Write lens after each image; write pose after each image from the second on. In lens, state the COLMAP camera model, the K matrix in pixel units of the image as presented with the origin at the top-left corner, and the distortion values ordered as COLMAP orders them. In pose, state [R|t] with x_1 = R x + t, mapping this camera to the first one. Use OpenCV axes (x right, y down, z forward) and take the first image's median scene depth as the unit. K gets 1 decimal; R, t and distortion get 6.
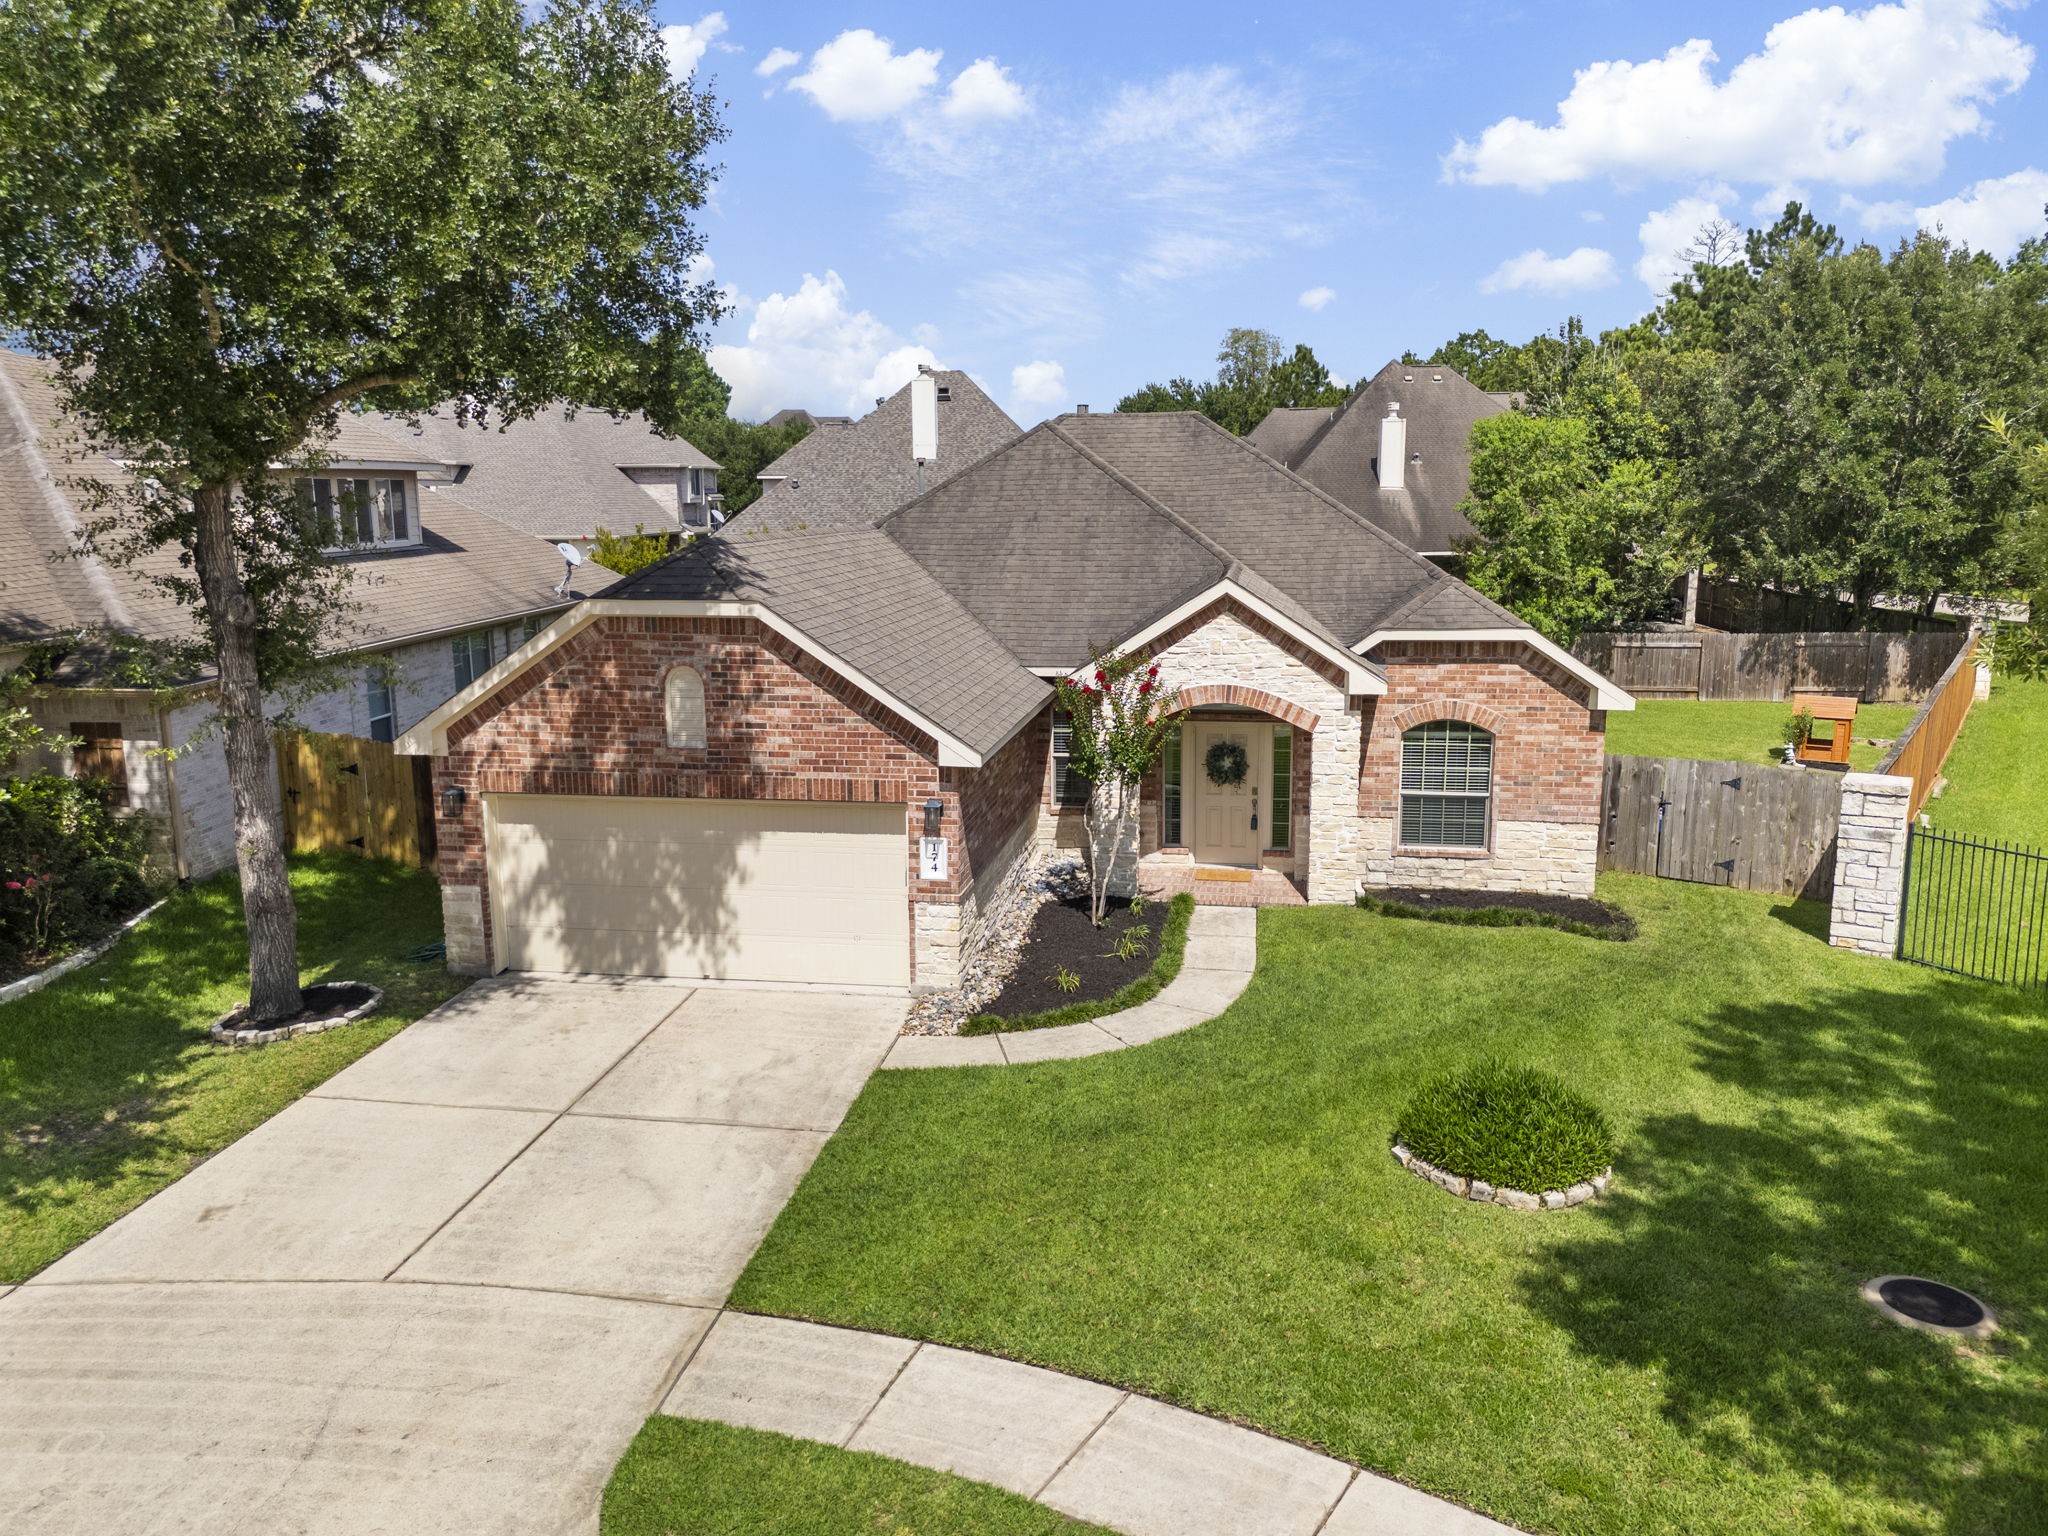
lens RADIAL K [[1472.7, 0, 1024.0], [0, 1472.7, 768.0], [0, 0, 1]] dist [0.007450, 0.000641]
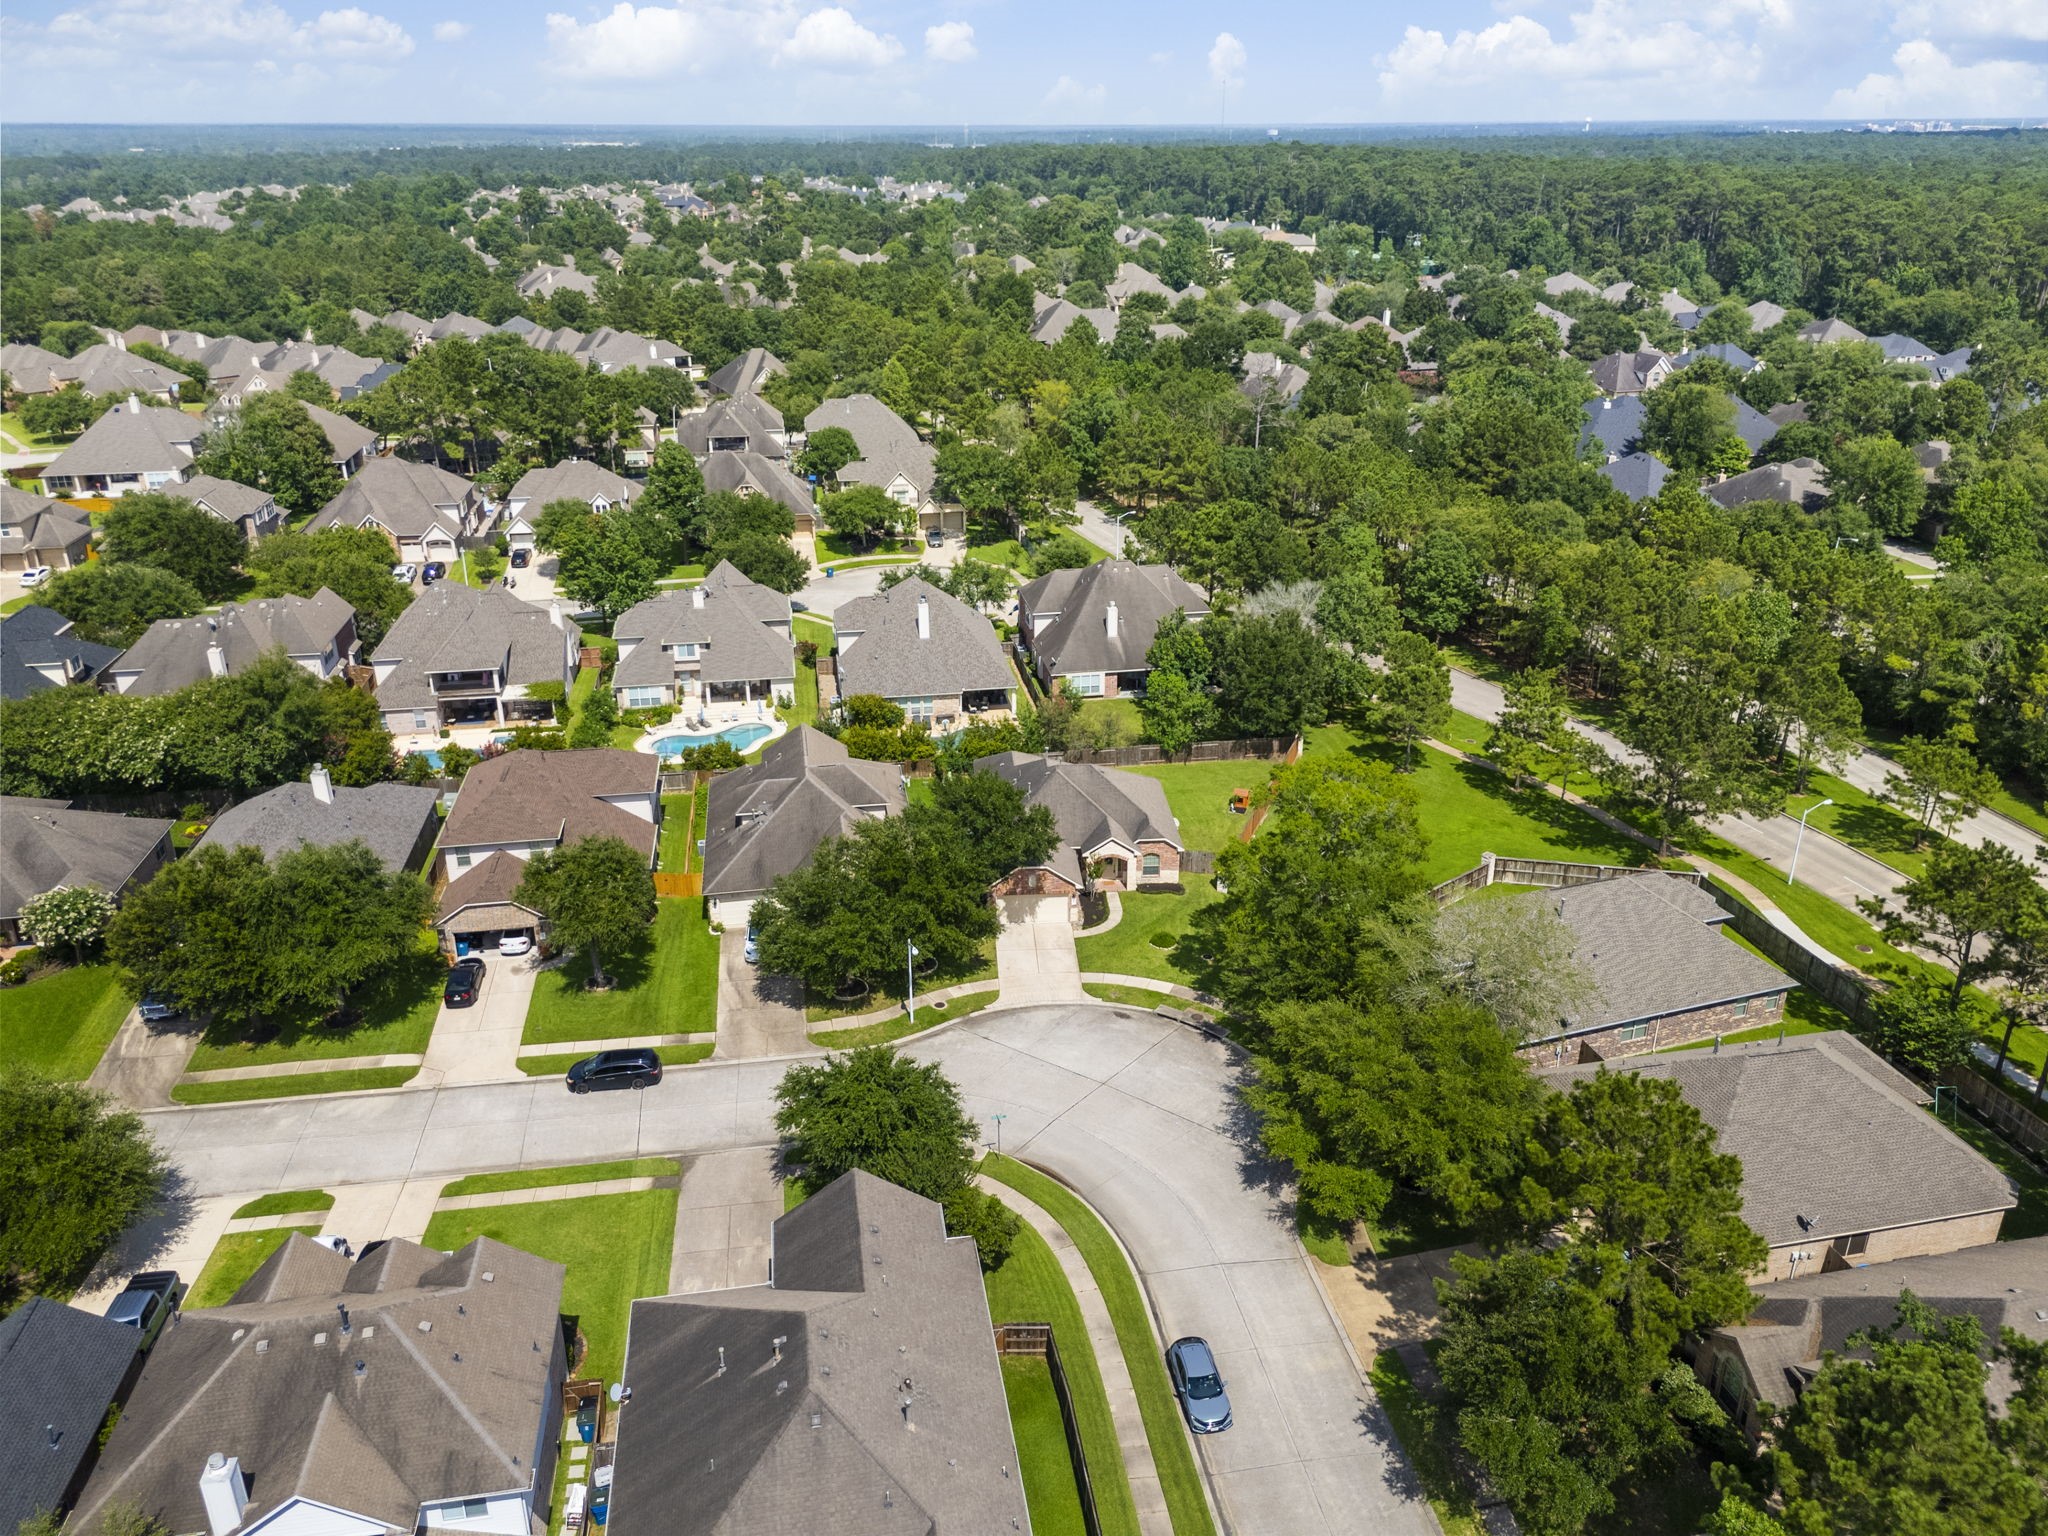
lens RADIAL K [[1472.7, 0, 1024.0], [0, 1472.7, 768.0], [0, 0, 1]] dist [0.007450, 0.000641]
pose [[0.972545, -0.092654, 0.213474, -1.249579], [0.041910, 0.972058, 0.230971, -1.563623], [-0.228909, -0.215683, 0.949253, -3.822864]]
